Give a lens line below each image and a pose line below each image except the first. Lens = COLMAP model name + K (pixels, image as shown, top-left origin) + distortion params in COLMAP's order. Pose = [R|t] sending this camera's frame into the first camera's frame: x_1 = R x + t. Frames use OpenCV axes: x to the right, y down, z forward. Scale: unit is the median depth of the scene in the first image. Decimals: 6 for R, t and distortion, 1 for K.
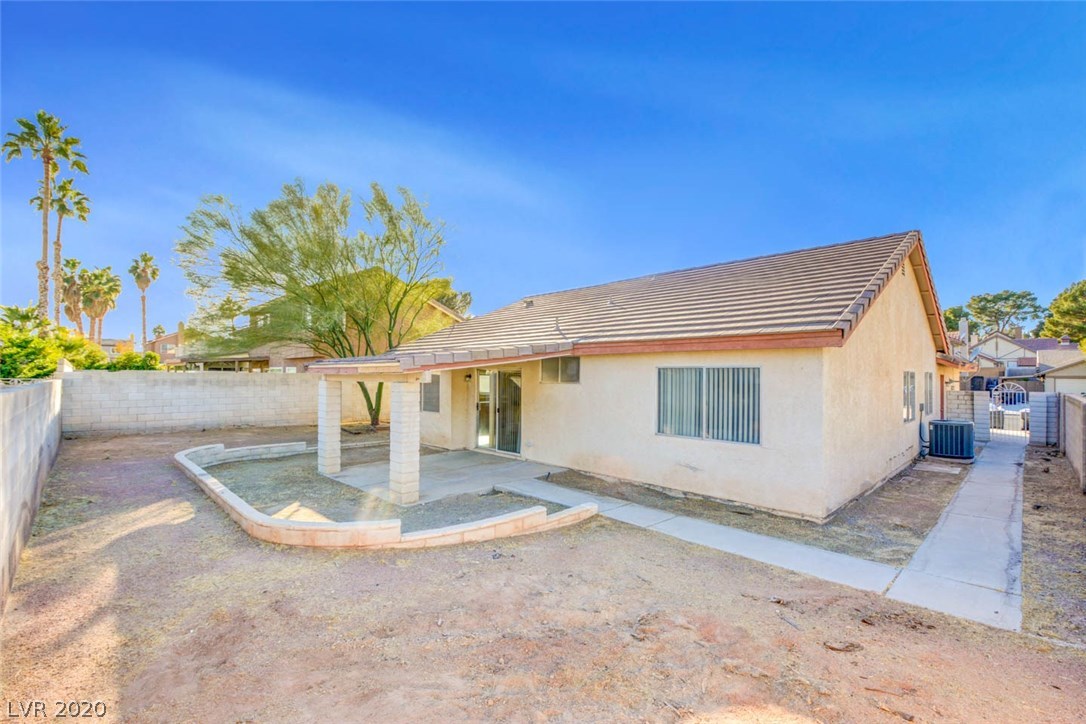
lens RADIAL K [[481.1, 0, 544.2], [0, 481.1, 367.5], [0, 0, 1]] dist [0.014067, -0.020975]
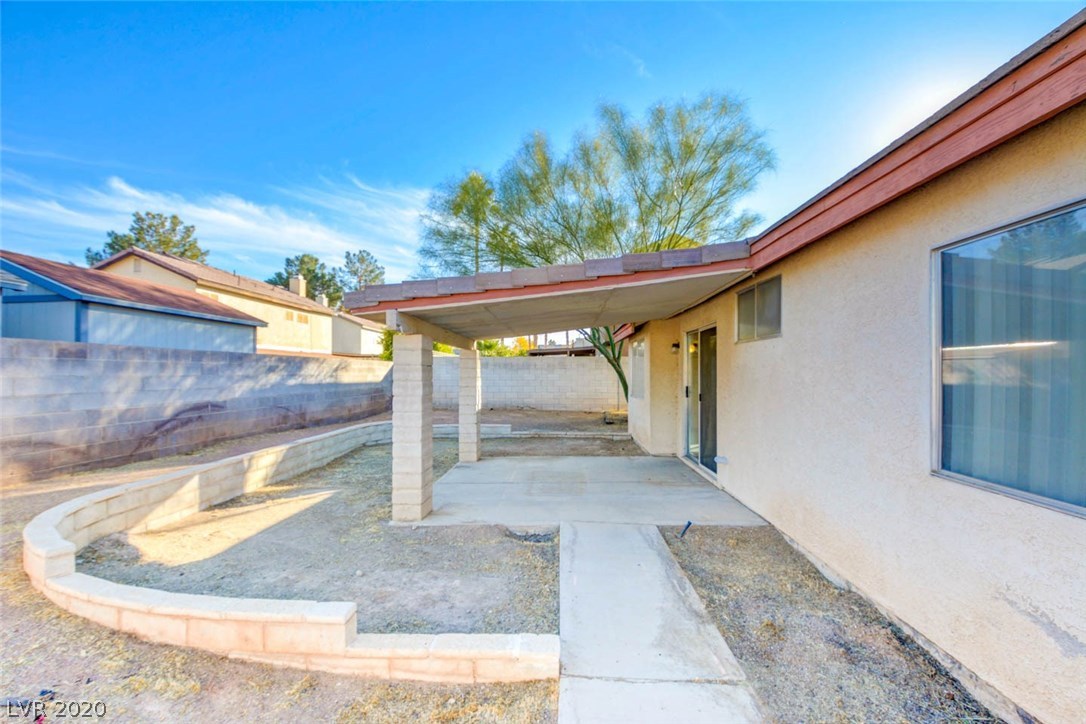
lens RADIAL K [[481.1, 0, 544.2], [0, 481.1, 367.5], [0, 0, 1]] dist [0.014067, -0.020975]
pose [[0.687322, -0.008605, -0.726302, 0.245621], [0.010402, 0.999944, -0.002003, 0.061664], [0.726279, -0.006178, 0.687373, 0.537047]]
